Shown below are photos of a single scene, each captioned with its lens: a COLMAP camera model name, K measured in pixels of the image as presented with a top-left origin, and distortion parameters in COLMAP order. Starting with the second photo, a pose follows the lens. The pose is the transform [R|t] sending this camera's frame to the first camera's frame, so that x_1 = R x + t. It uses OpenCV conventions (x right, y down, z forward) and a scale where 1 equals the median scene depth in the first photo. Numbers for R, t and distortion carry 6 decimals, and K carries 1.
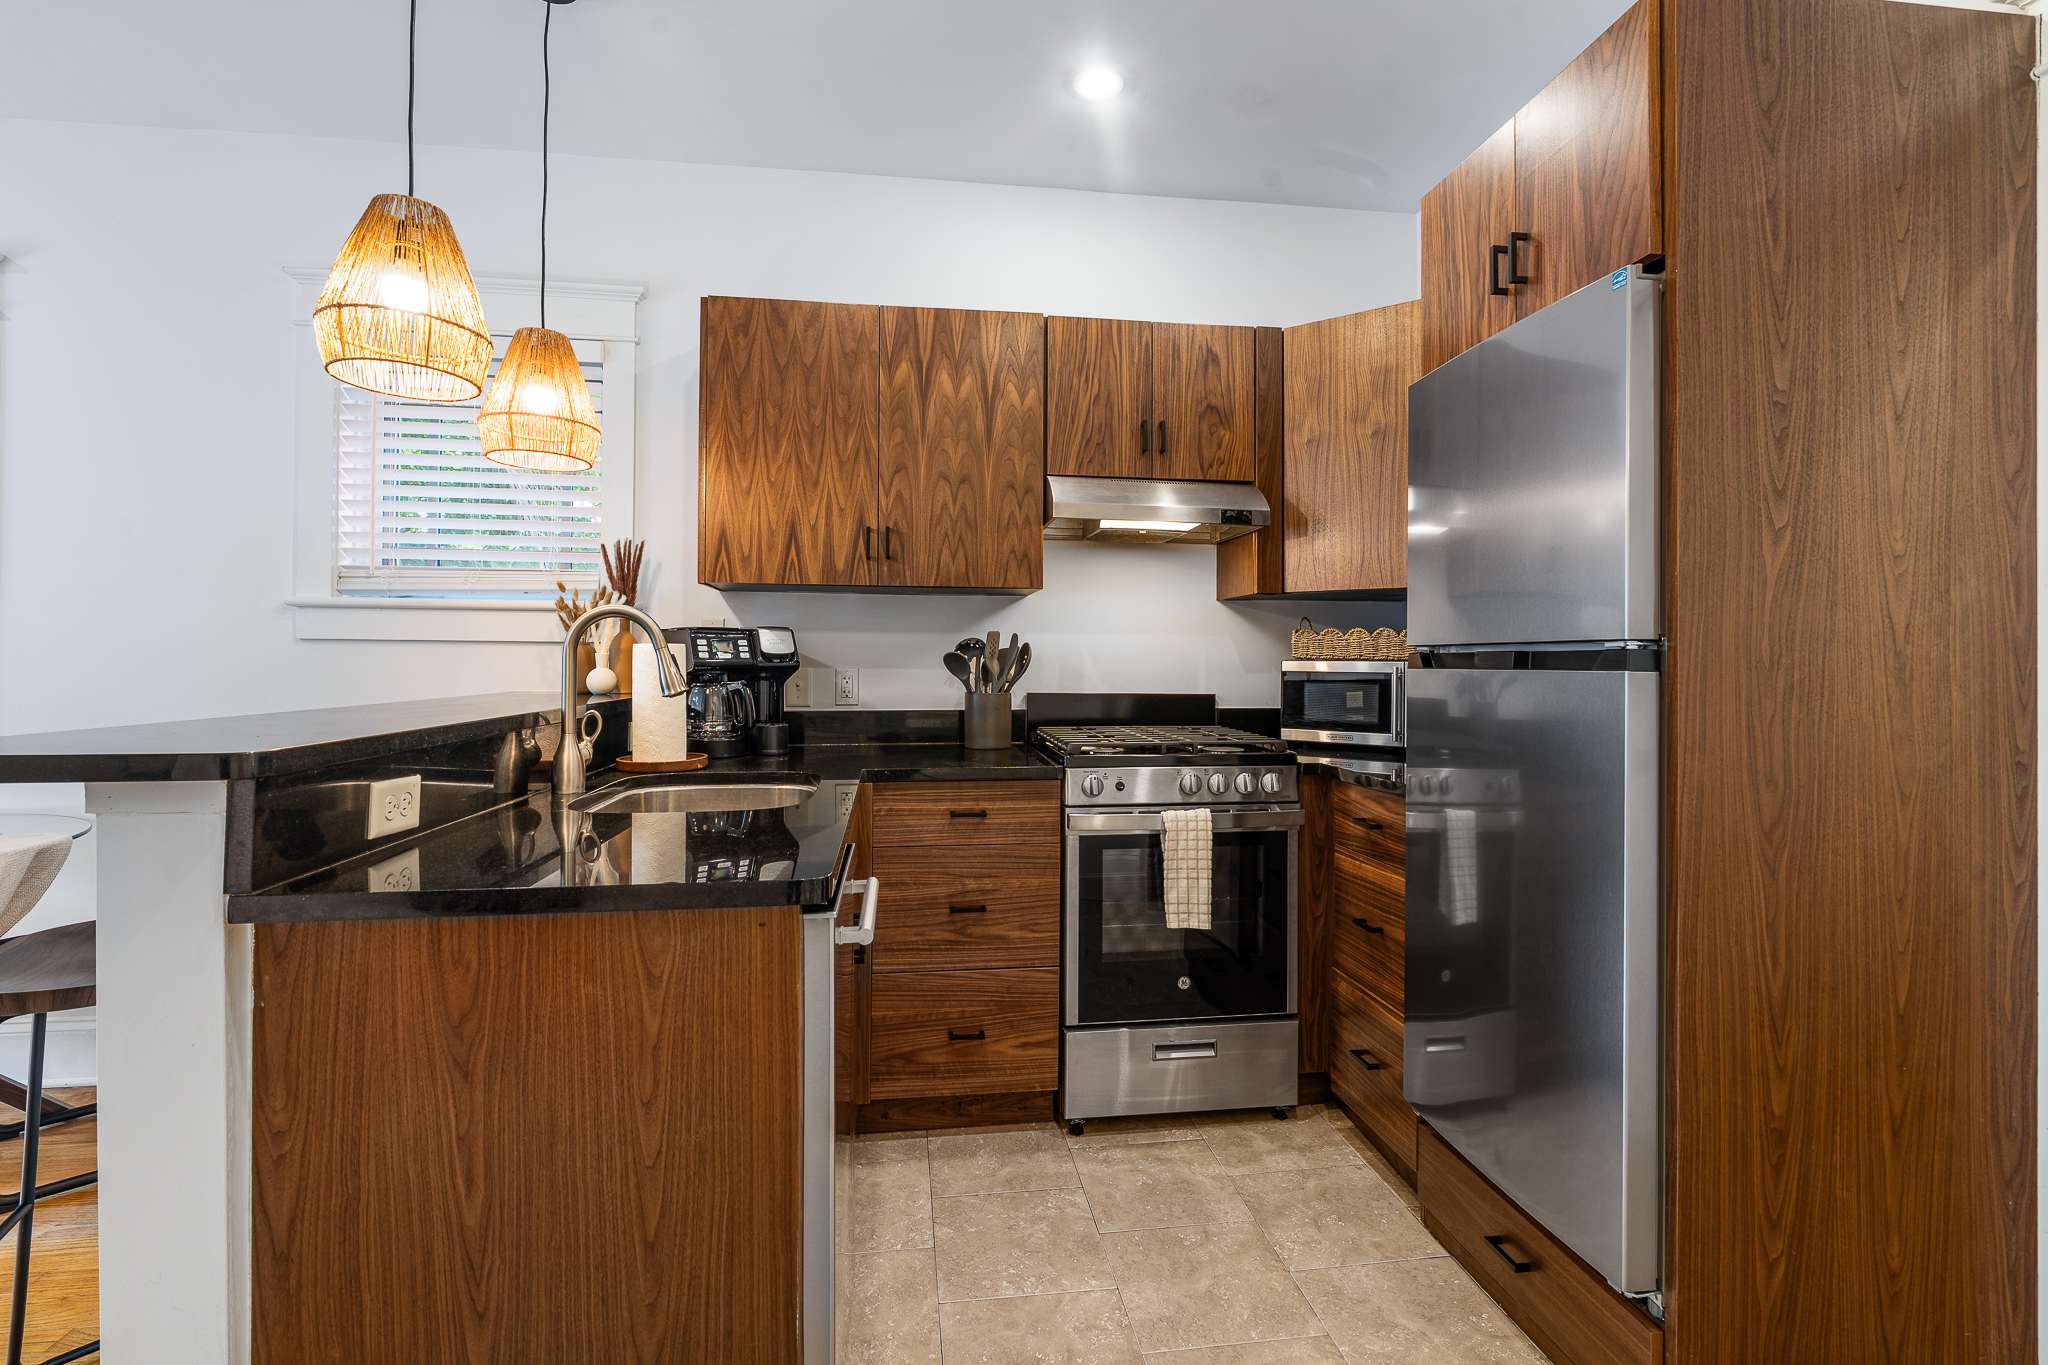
lens RADIAL K [[933.0, 0, 1011.2], [0, 933.0, 670.0], [0, 0, 1]] dist [0.003127, 0.001777]
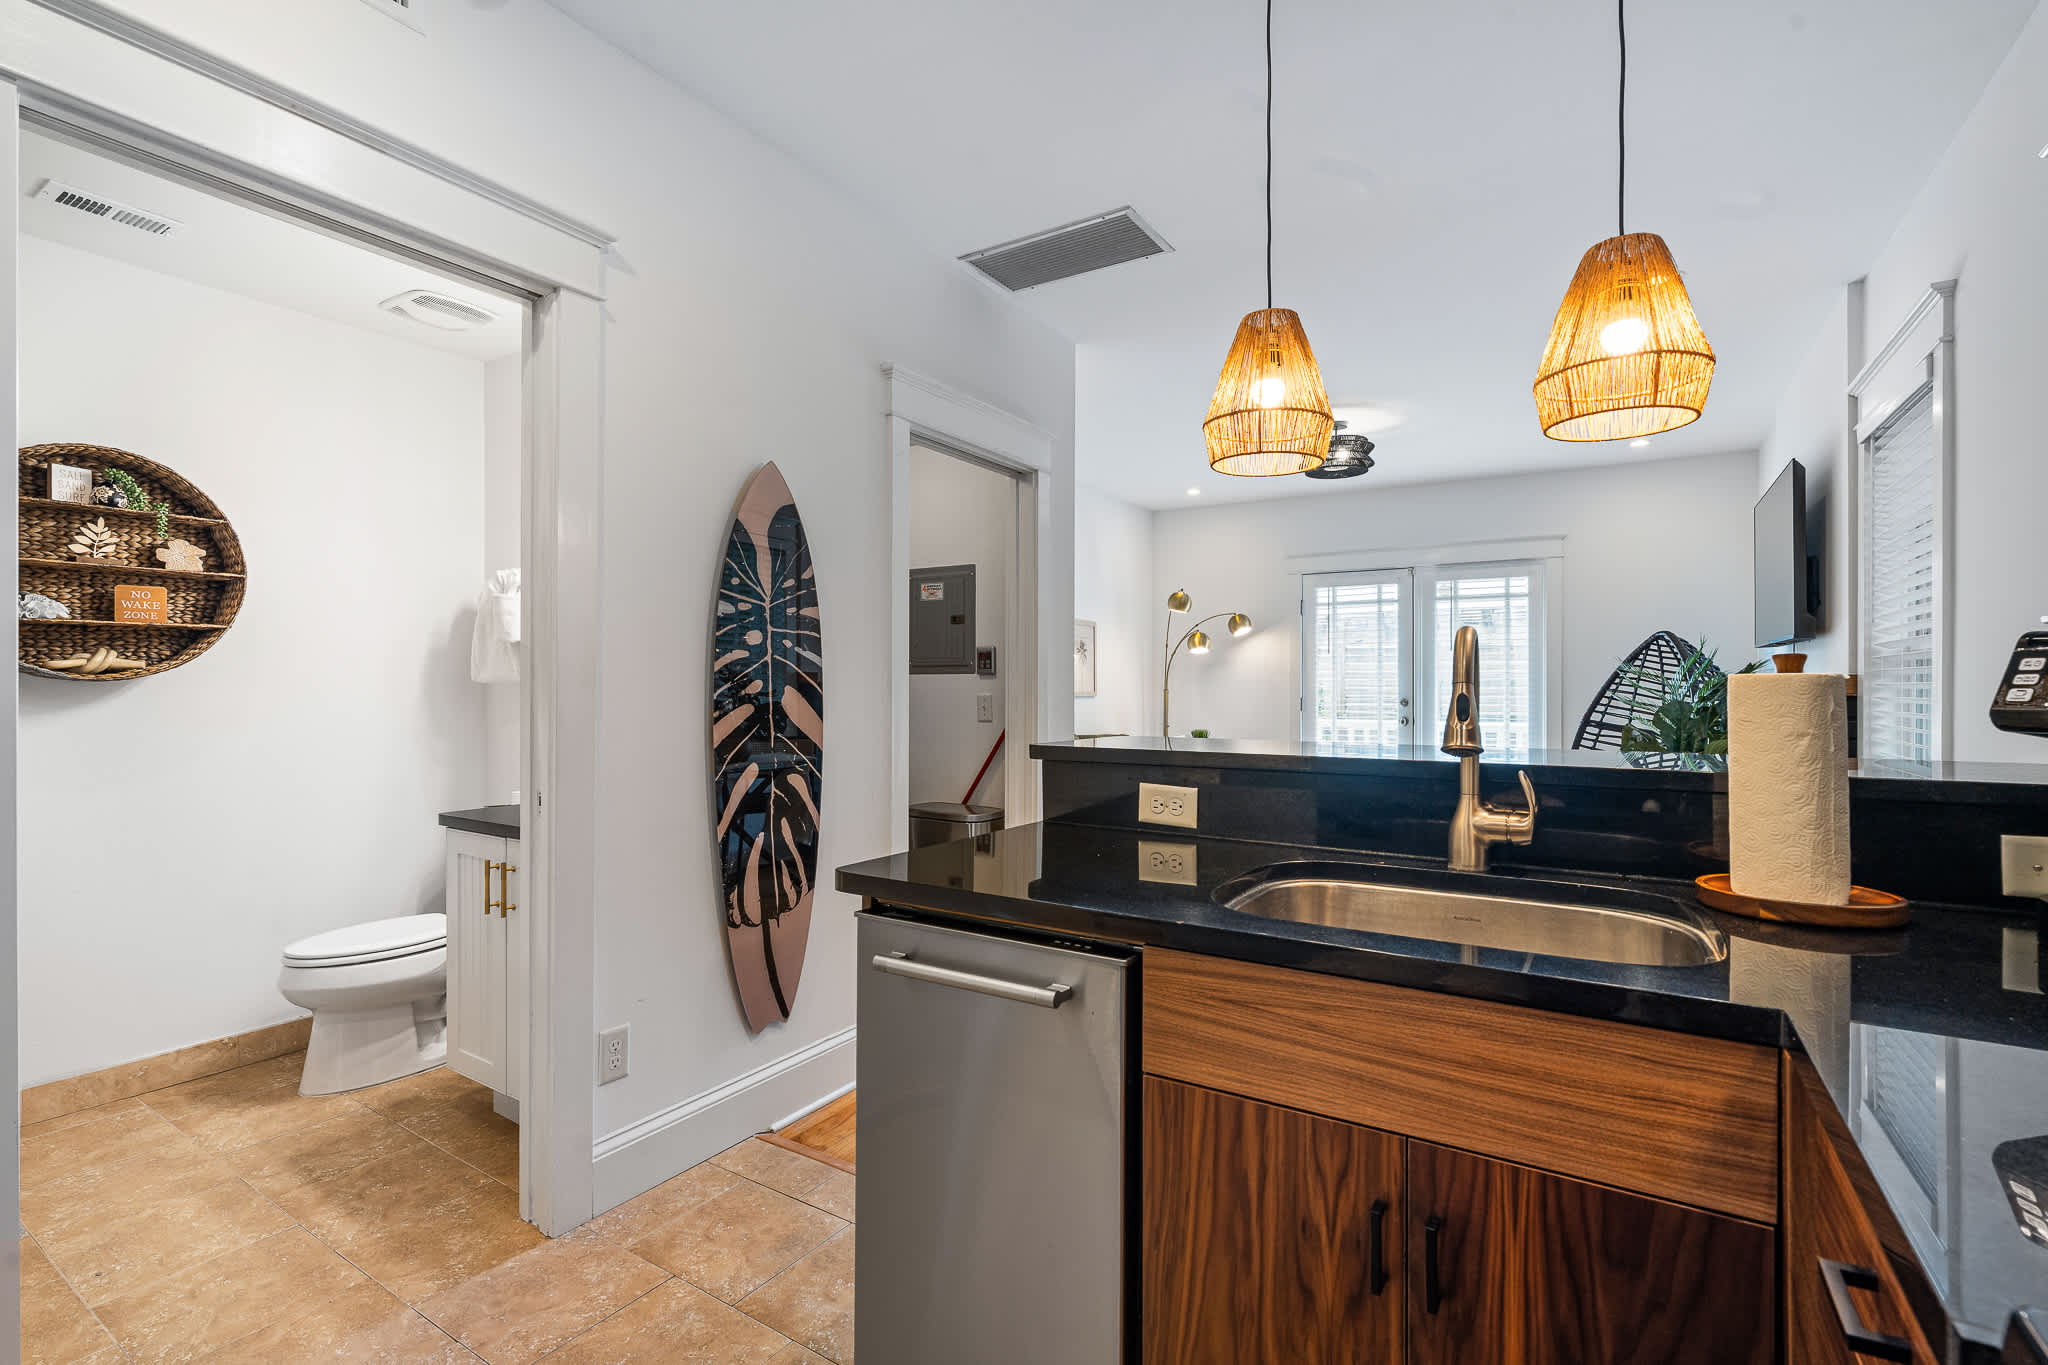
lens RADIAL K [[933.0, 0, 1038.2], [0, 933.0, 673.9], [0, 0, 1]] dist [0.003127, 0.001777]
pose [[-0.621956, -0.015272, -0.782904, 0.275511], [-0.012780, 0.999875, -0.009352, -0.016421], [0.782948, 0.004189, -0.622073, 0.883731]]
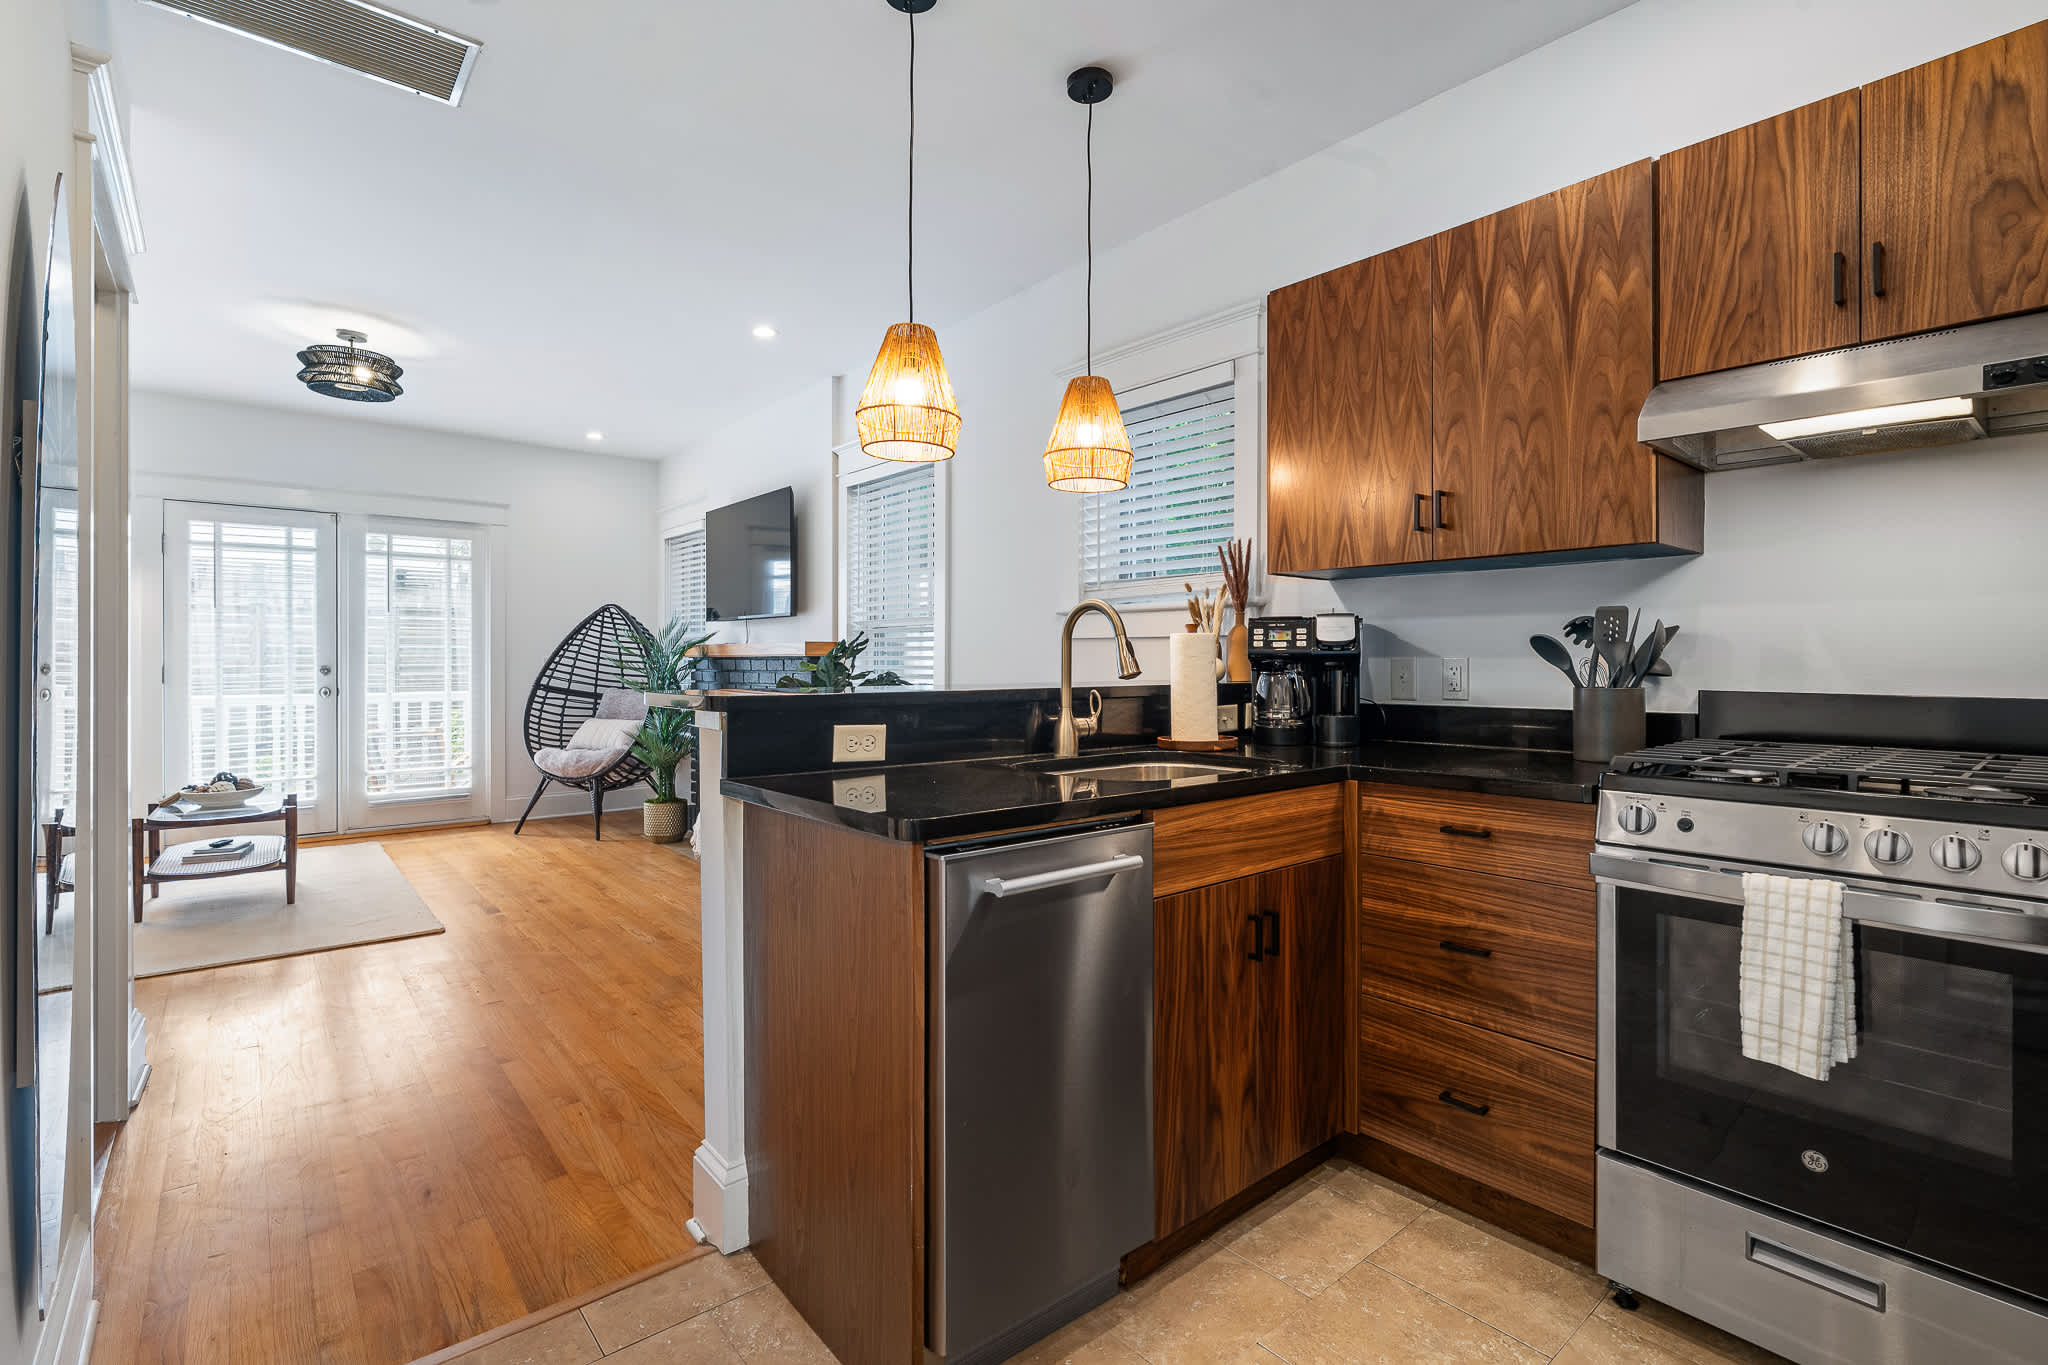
lens RADIAL K [[933.0, 0, 1029.7], [0, 933.0, 678.6], [0, 0, 1]] dist [0.003127, 0.001777]
pose [[0.553786, 0.011636, -0.832578, 0.377045], [-0.006337, 0.999932, 0.009761, 0.013491], [0.832635, -0.000129, 0.553822, 0.209662]]
